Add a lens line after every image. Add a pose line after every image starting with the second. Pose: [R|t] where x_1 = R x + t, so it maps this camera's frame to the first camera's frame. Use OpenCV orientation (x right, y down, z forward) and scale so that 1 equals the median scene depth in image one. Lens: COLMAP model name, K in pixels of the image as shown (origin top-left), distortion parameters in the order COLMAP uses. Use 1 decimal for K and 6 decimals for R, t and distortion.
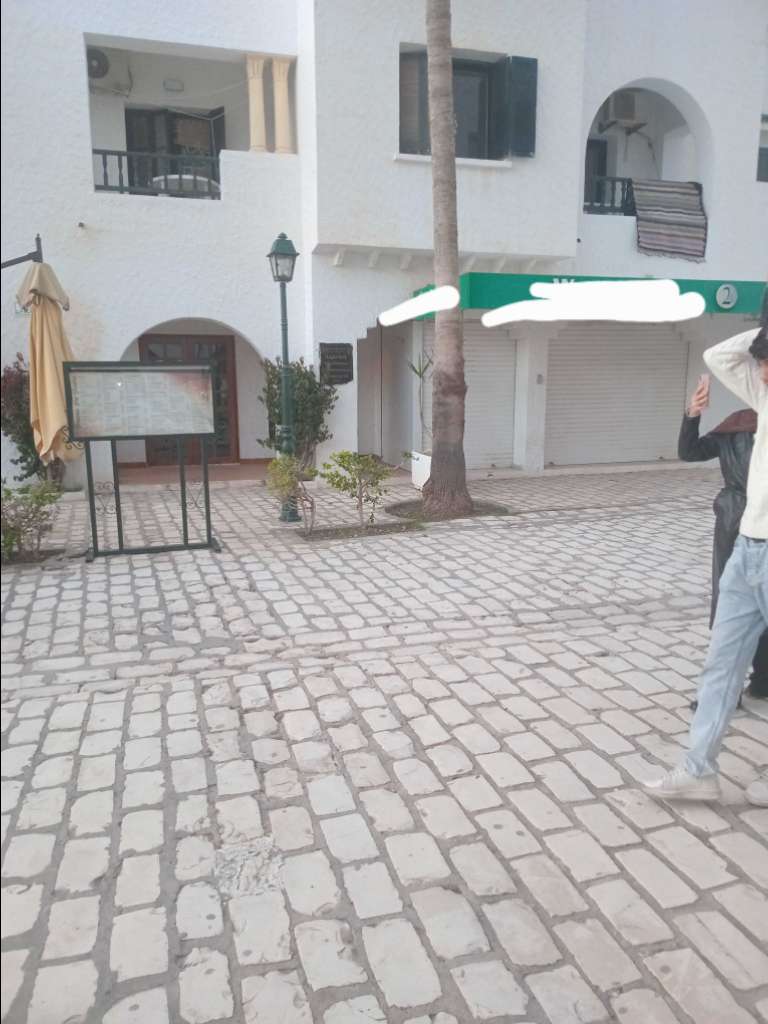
lens RADIAL K [[750.4, 0, 381.3], [0, 750.4, 515.1], [0, 0, 1]] dist [0.088905, -0.136199]
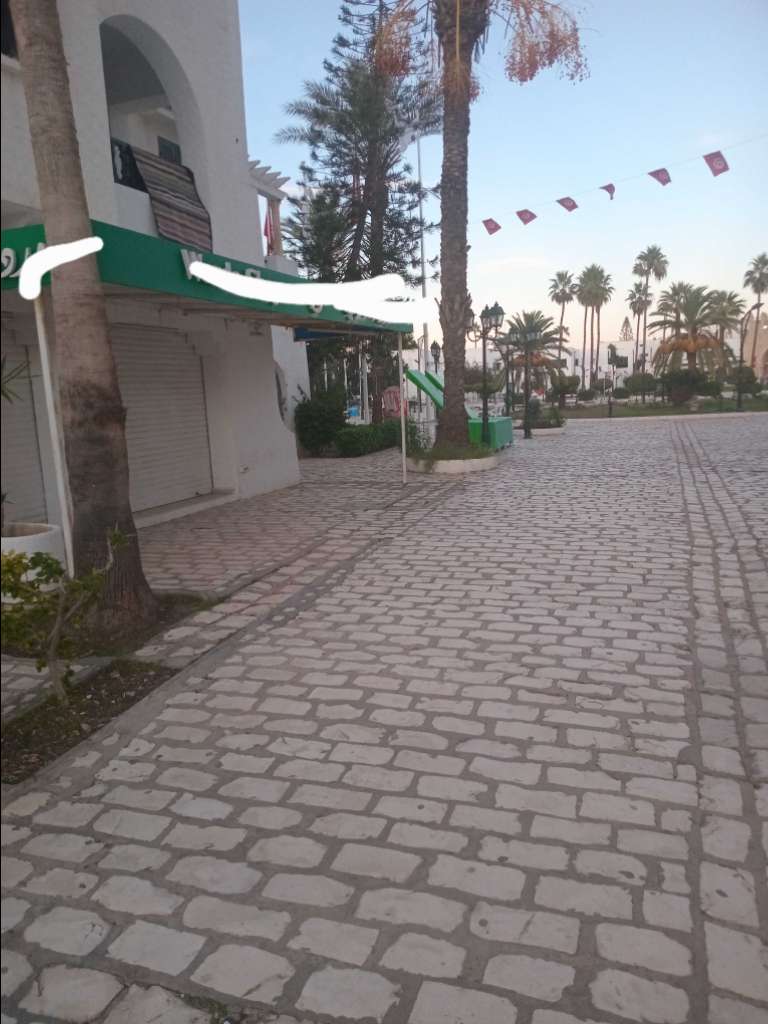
lens RADIAL K [[750.4, 0, 381.3], [0, 750.4, 515.1], [0, 0, 1]] dist [0.088905, -0.136199]
pose [[0.602437, -0.150687, 0.783813, -0.245528], [0.184539, 0.981706, 0.046895, -0.080648], [-0.776540, 0.116393, 0.619223, 0.491273]]
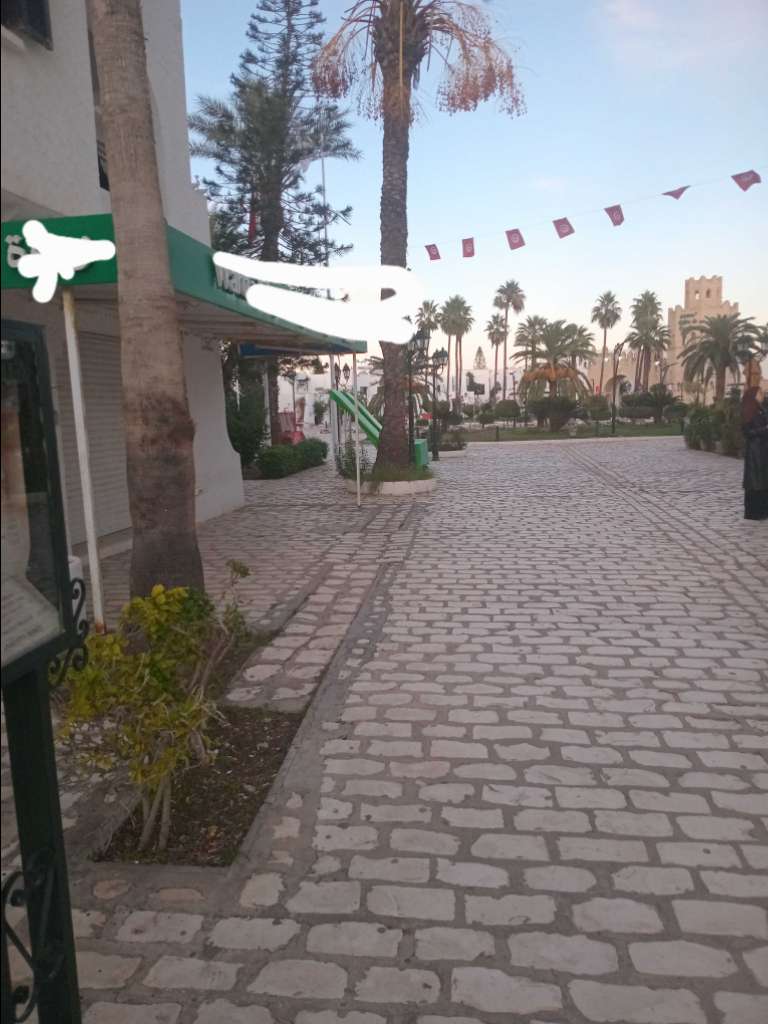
lens RADIAL K [[750.4, 0, 381.3], [0, 750.4, 515.1], [0, 0, 1]] dist [0.088905, -0.136199]
pose [[0.445673, -0.133124, 0.885242, -0.309013], [0.188373, 0.980686, 0.052640, -0.112009], [-0.875152, 0.143296, 0.462142, 0.651191]]
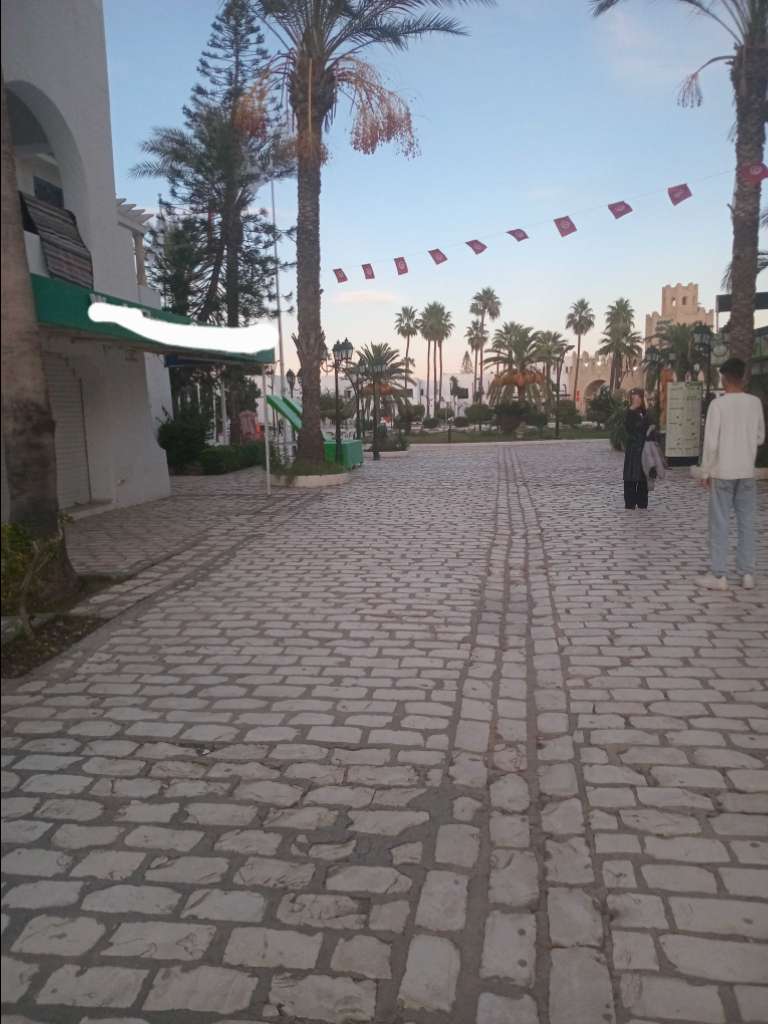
lens RADIAL K [[750.4, 0, 381.3], [0, 750.4, 515.1], [0, 0, 1]] dist [0.088905, -0.136199]
pose [[0.437755, -0.128277, 0.889896, -0.425058], [0.186066, 0.981268, 0.049919, -0.058686], [-0.879631, 0.143727, 0.453423, 0.396541]]
